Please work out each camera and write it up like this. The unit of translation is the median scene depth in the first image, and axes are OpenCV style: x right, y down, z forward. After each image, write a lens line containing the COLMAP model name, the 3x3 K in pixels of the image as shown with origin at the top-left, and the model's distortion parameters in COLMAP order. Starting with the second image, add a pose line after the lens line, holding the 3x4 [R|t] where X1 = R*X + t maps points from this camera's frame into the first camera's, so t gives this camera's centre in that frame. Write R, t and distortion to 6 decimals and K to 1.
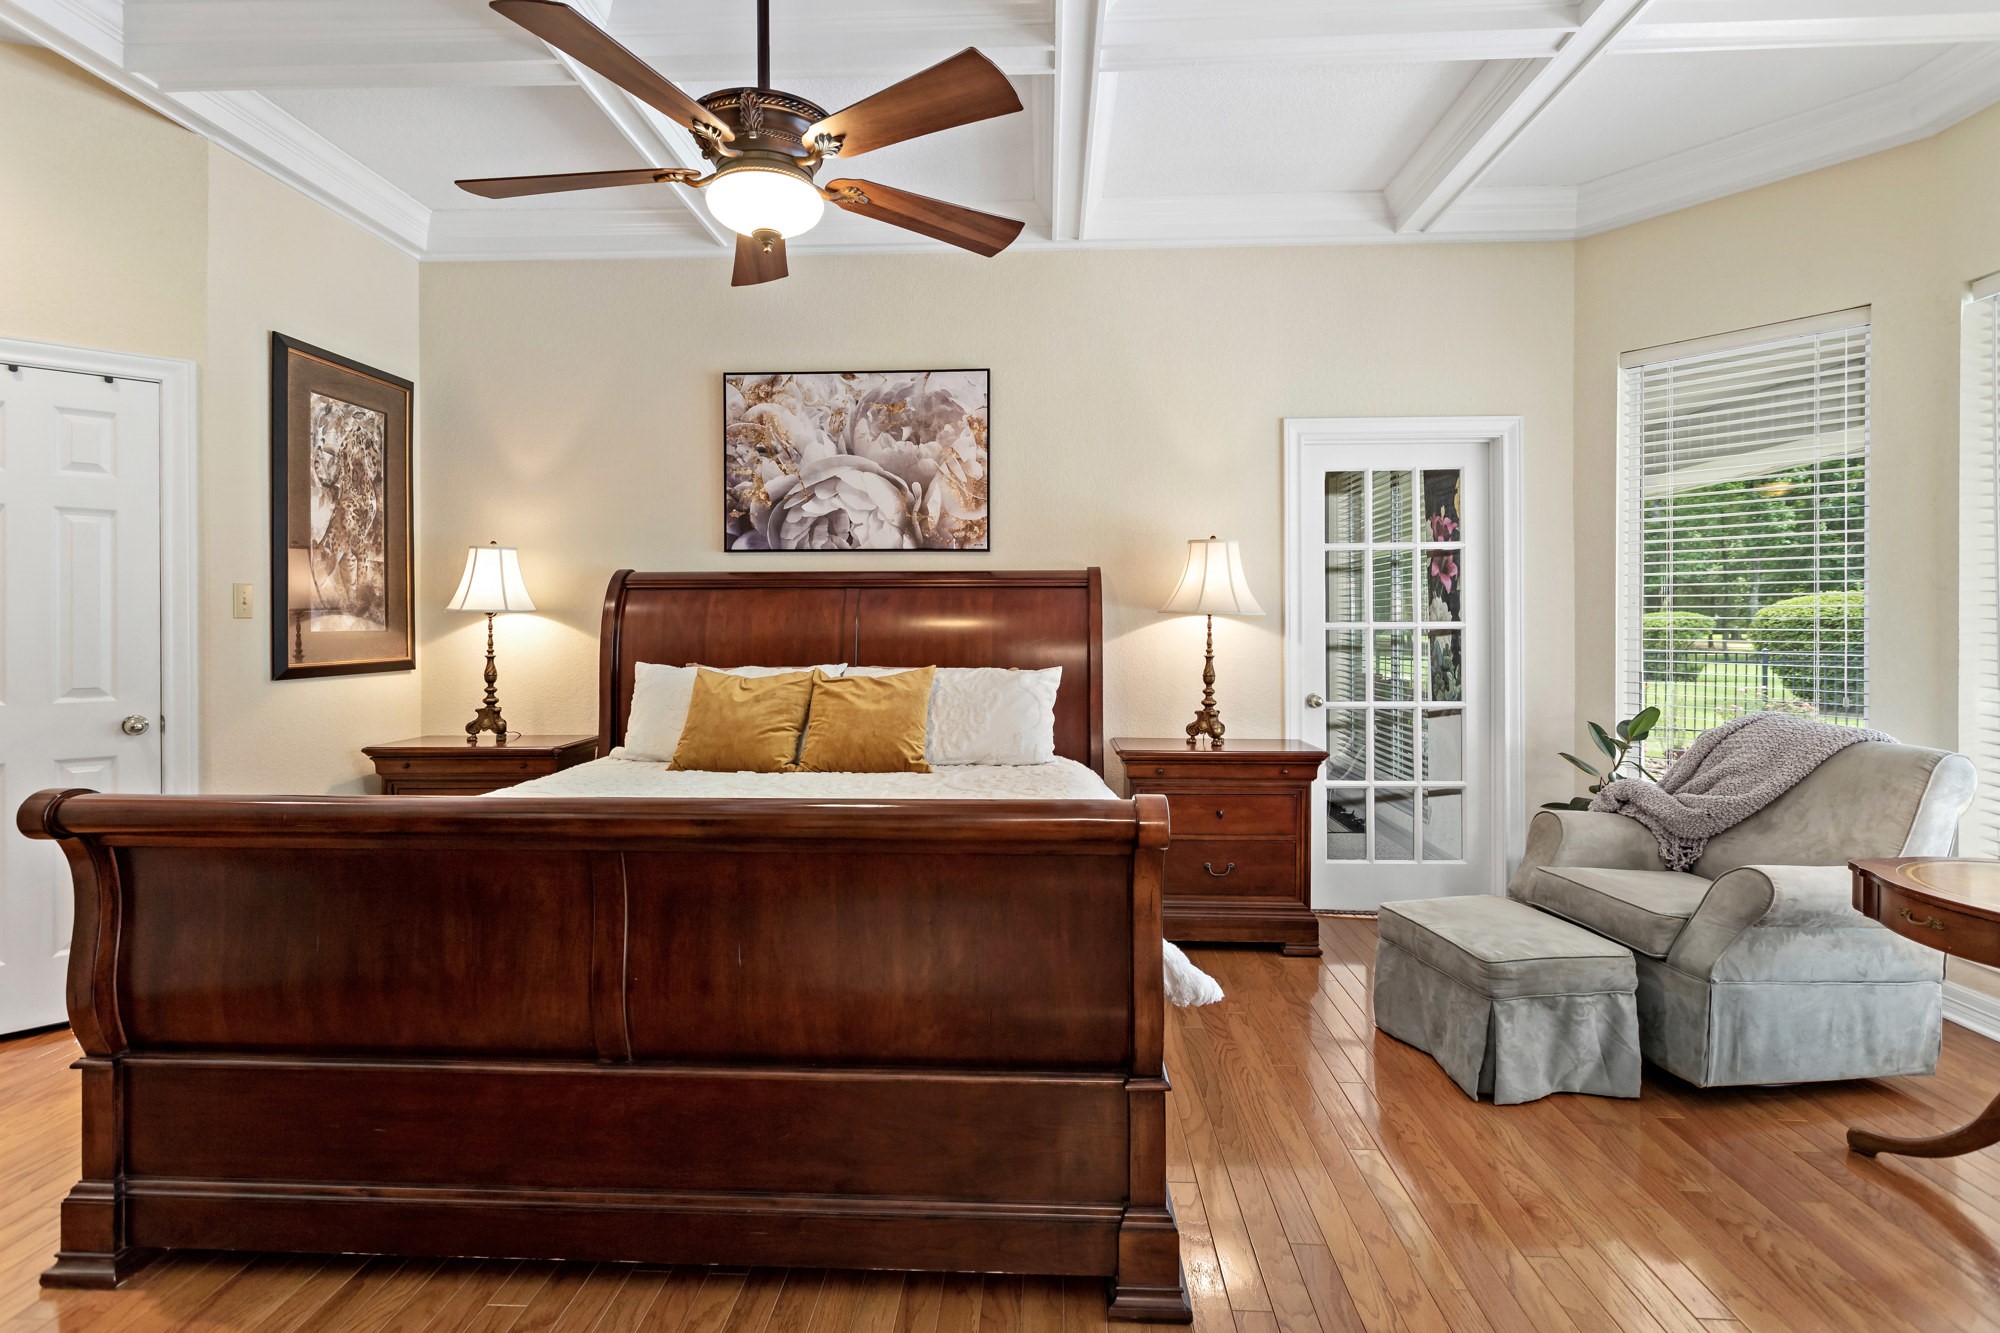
lens RADIAL K [[969.3, 0, 1002.3], [0, 969.3, 623.3], [0, 0, 1]] dist [0.011917, -0.002388]
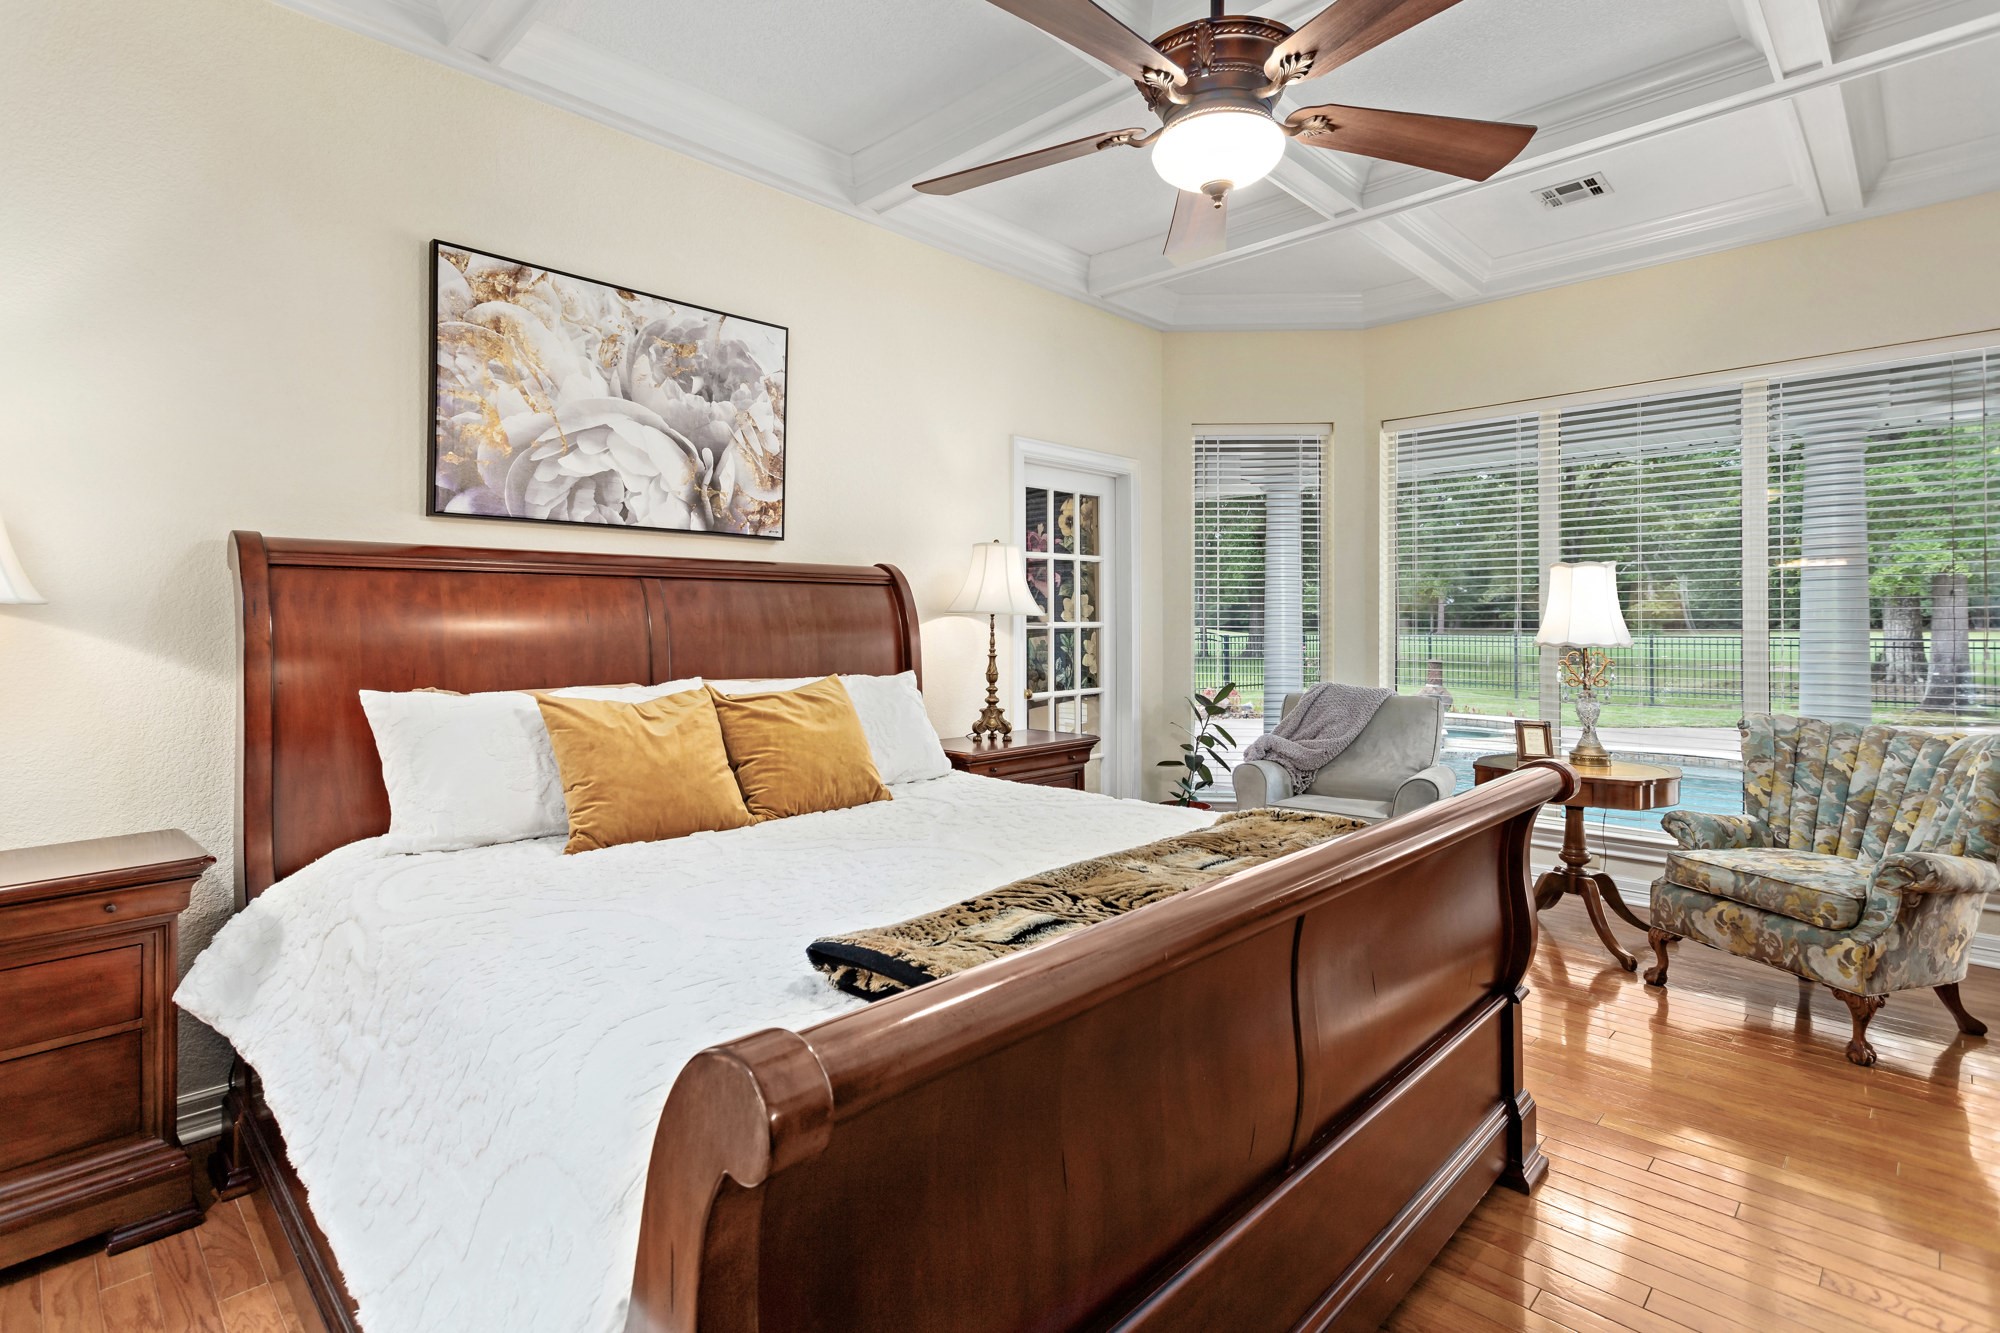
lens RADIAL K [[969.3, 0, 1015.1], [0, 969.3, 612.7], [0, 0, 1]] dist [0.011917, -0.002388]
pose [[0.660477, 0.006826, 0.750815, -0.521491], [0.001274, 0.999947, -0.010212, -0.001233], [-0.750845, 0.007701, 0.660433, 0.281141]]
